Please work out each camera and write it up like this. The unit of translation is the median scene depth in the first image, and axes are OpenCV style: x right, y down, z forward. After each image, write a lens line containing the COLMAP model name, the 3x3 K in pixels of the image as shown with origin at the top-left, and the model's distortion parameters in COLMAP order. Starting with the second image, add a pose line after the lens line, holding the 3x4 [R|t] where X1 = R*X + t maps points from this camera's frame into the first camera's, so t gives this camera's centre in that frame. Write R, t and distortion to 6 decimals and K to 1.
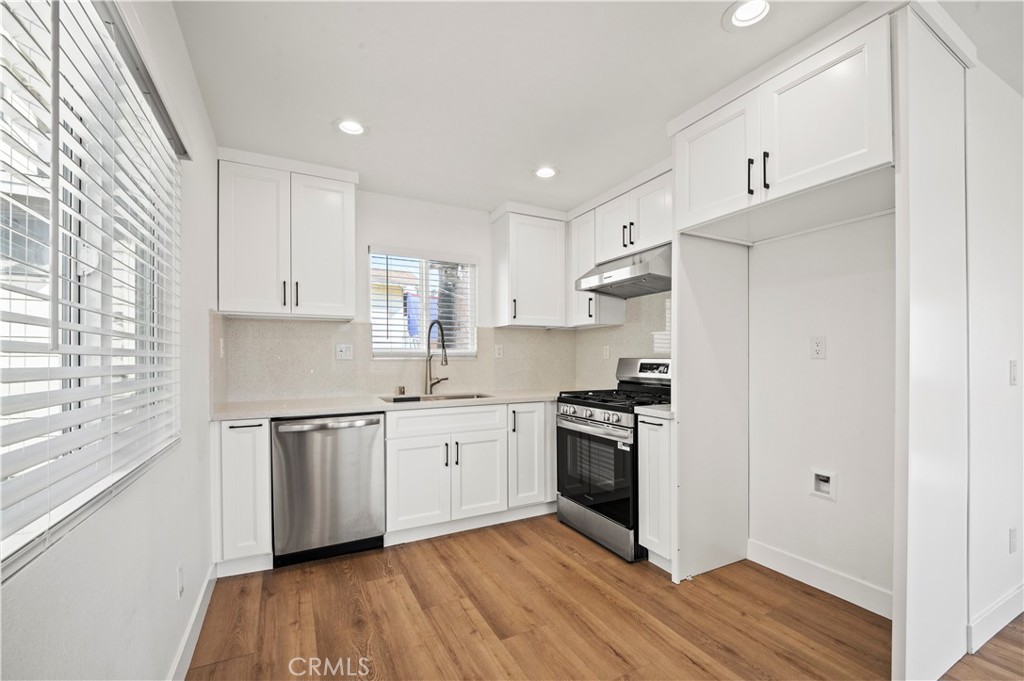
lens RADIAL K [[434.8, 0, 512.0], [0, 434.8, 361.1], [0, 0, 1]] dist [-0.015155, -0.000364]
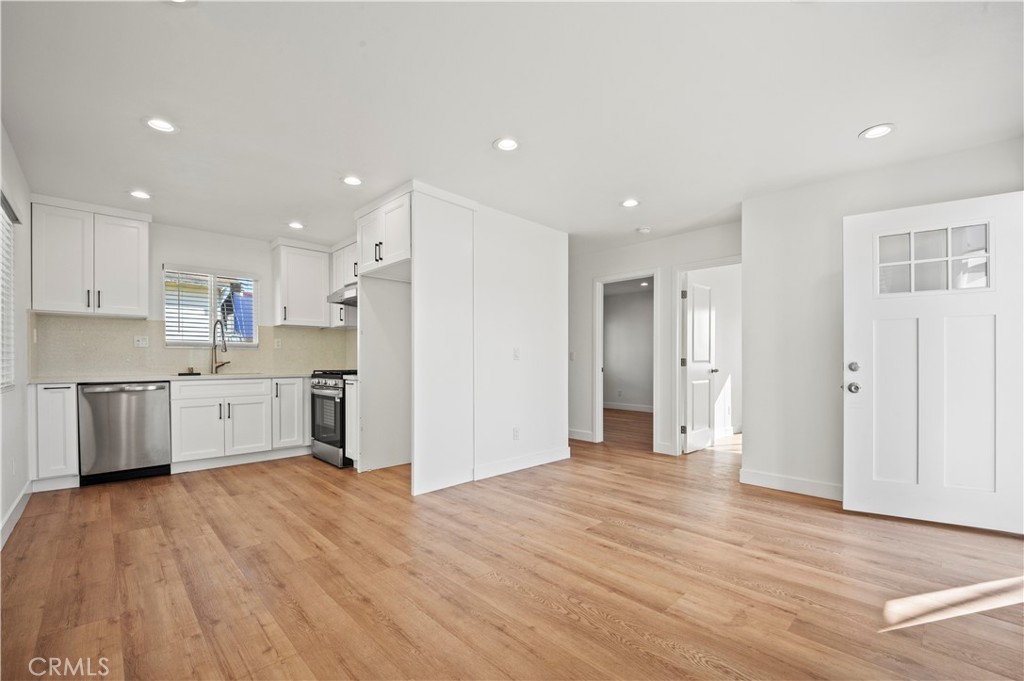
lens RADIAL K [[434.8, 0, 512.0], [0, 434.8, 361.1], [0, 0, 1]] dist [-0.015155, -0.000364]
pose [[0.955951, -0.001021, 0.293524, 0.377204], [0.001179, 0.999999, -0.000359, 0.047167], [-0.293523, 0.000689, 0.955952, -0.723724]]
